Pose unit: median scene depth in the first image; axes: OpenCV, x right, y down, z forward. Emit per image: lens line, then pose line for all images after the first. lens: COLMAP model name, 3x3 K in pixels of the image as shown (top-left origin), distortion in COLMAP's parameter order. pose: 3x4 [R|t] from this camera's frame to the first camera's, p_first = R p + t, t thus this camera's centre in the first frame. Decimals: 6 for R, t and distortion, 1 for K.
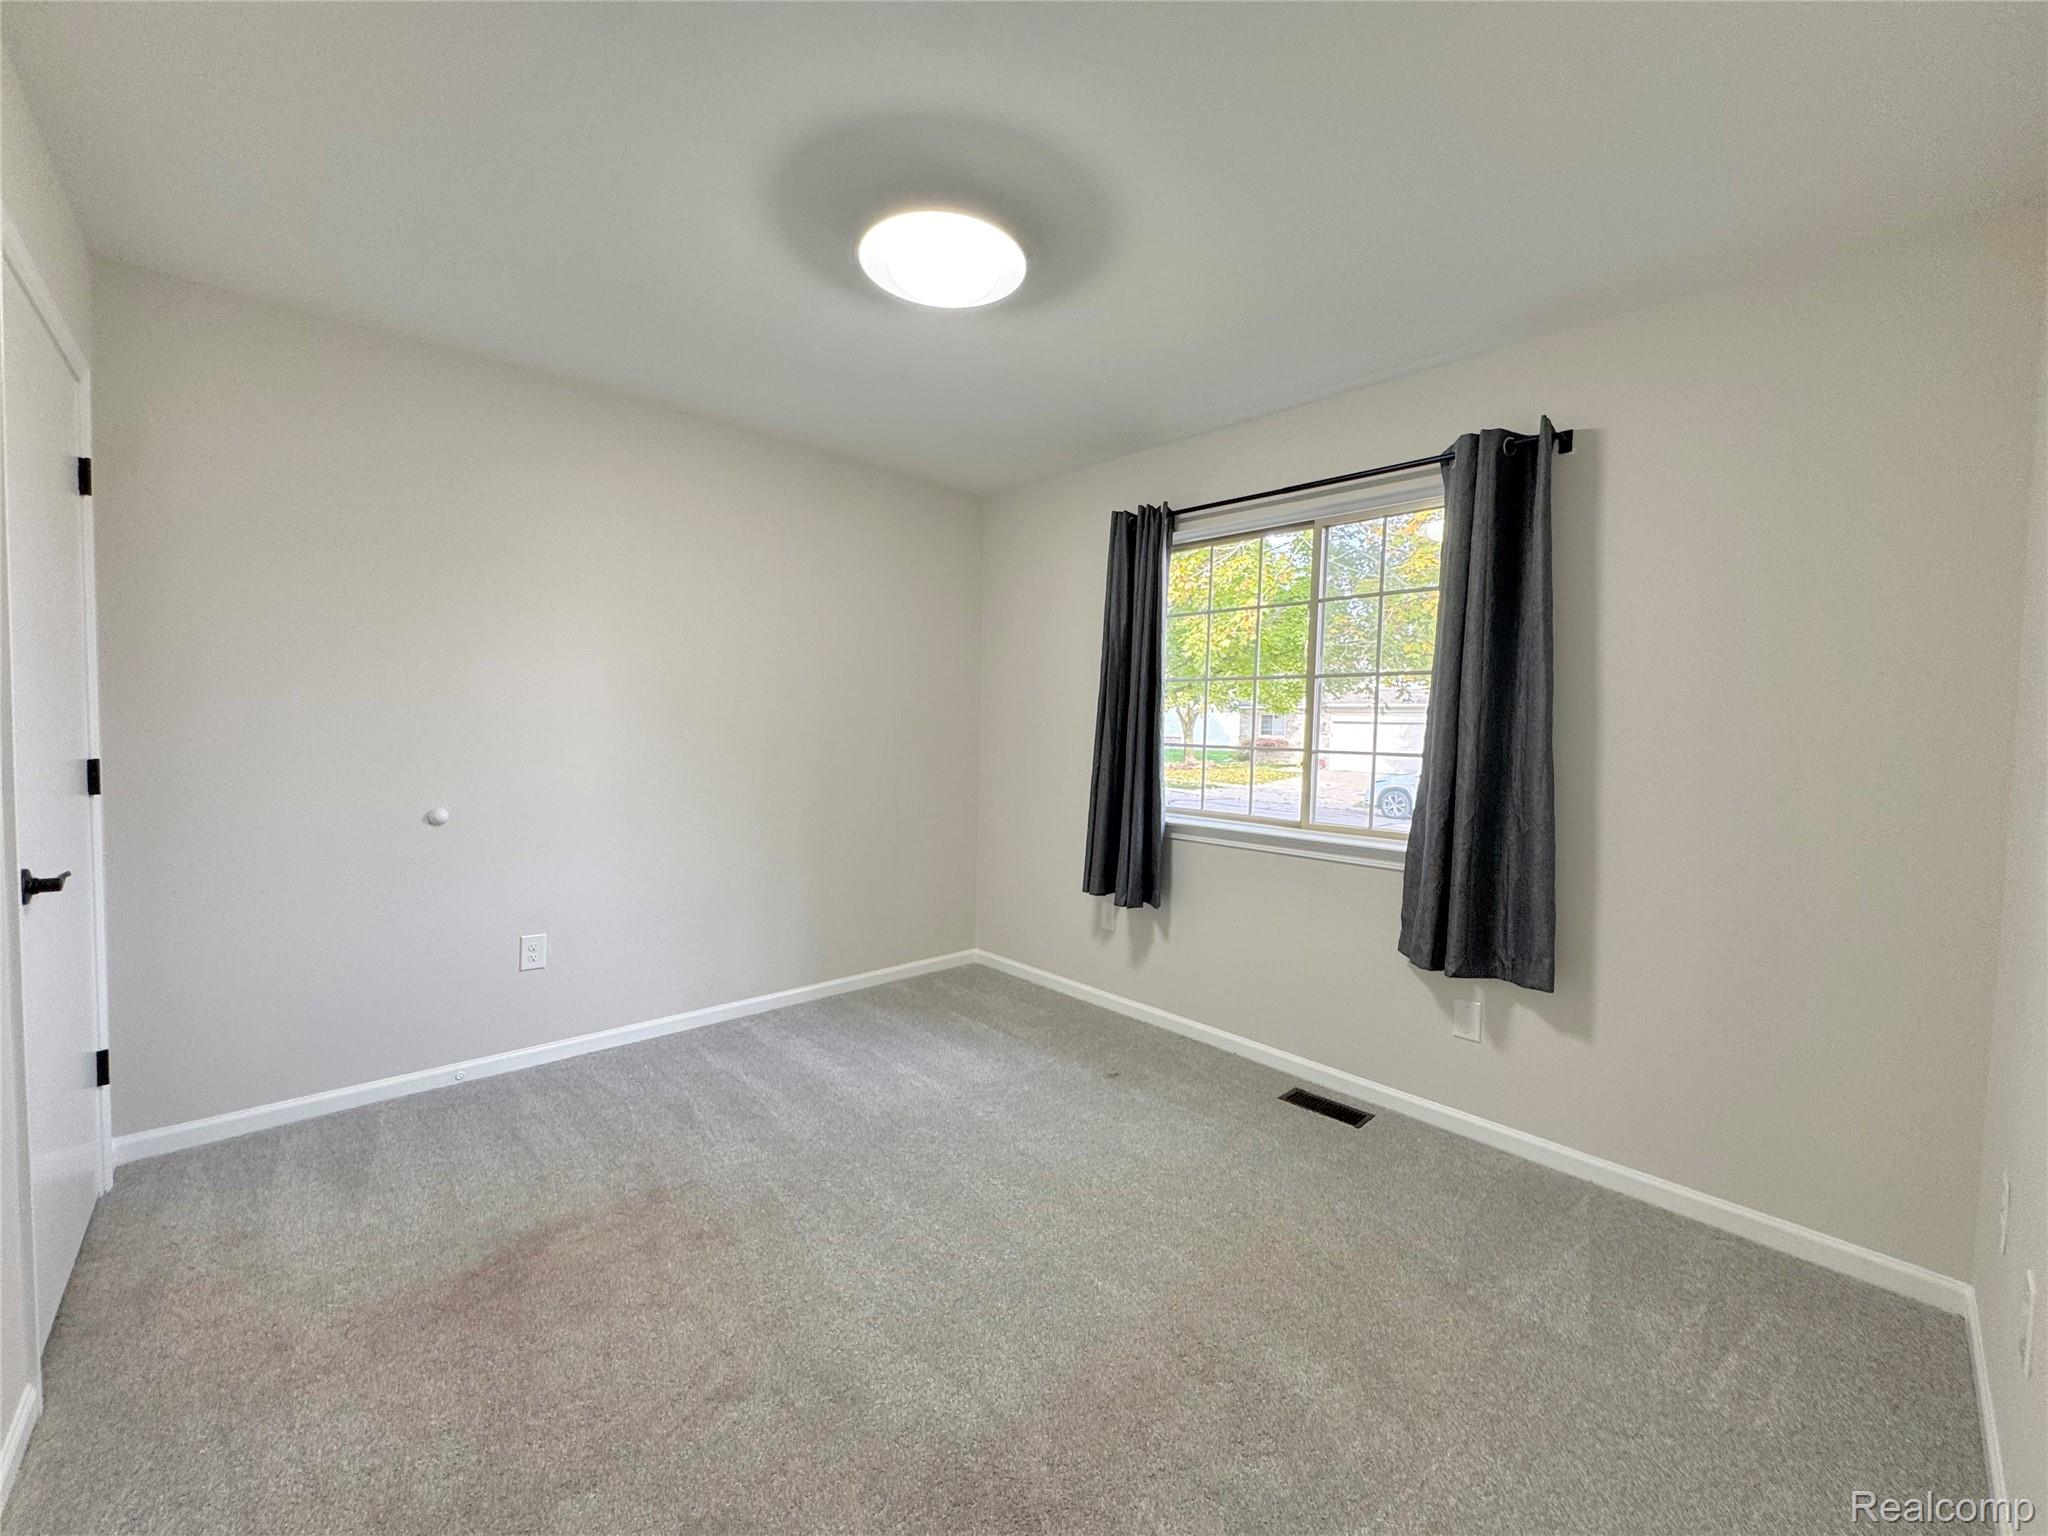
lens RADIAL K [[819.3, 0, 1026.0], [0, 819.3, 767.9], [0, 0, 1]] dist [-0.004686, 0.000929]
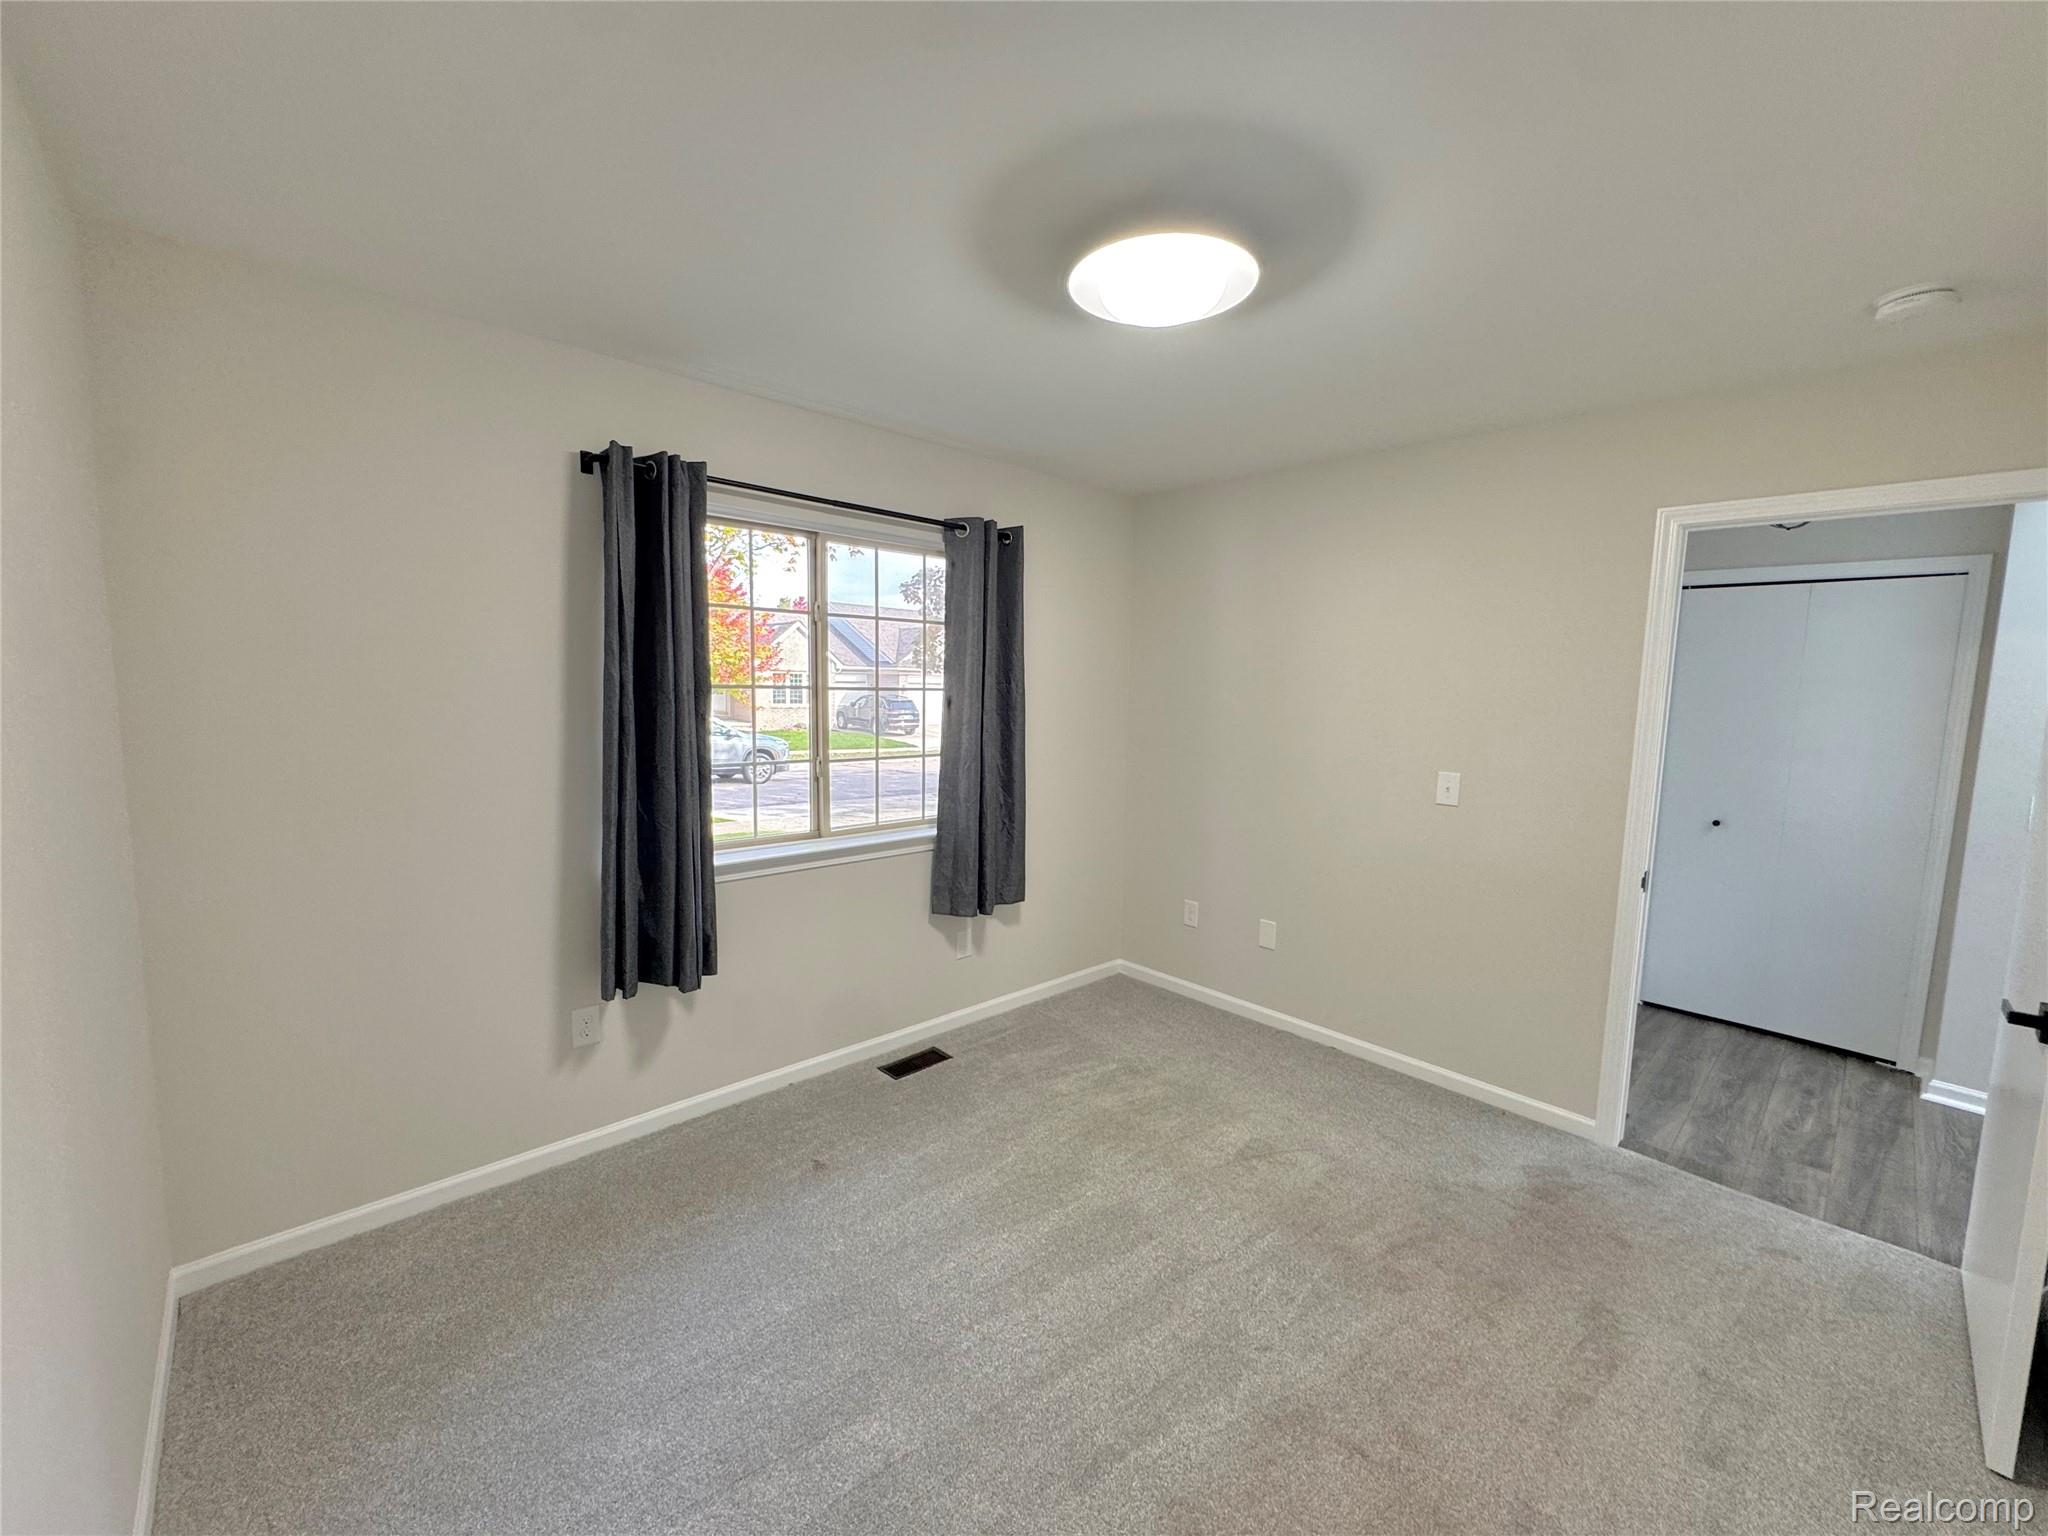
lens RADIAL K [[819.3, 0, 1026.0], [0, 819.3, 767.9], [0, 0, 1]] dist [-0.004686, 0.000929]
pose [[0.002680, -0.132925, 0.991122, -0.727492], [0.027281, 0.990767, 0.132804, -0.154430], [-0.999624, 0.026683, 0.006281, 0.805162]]
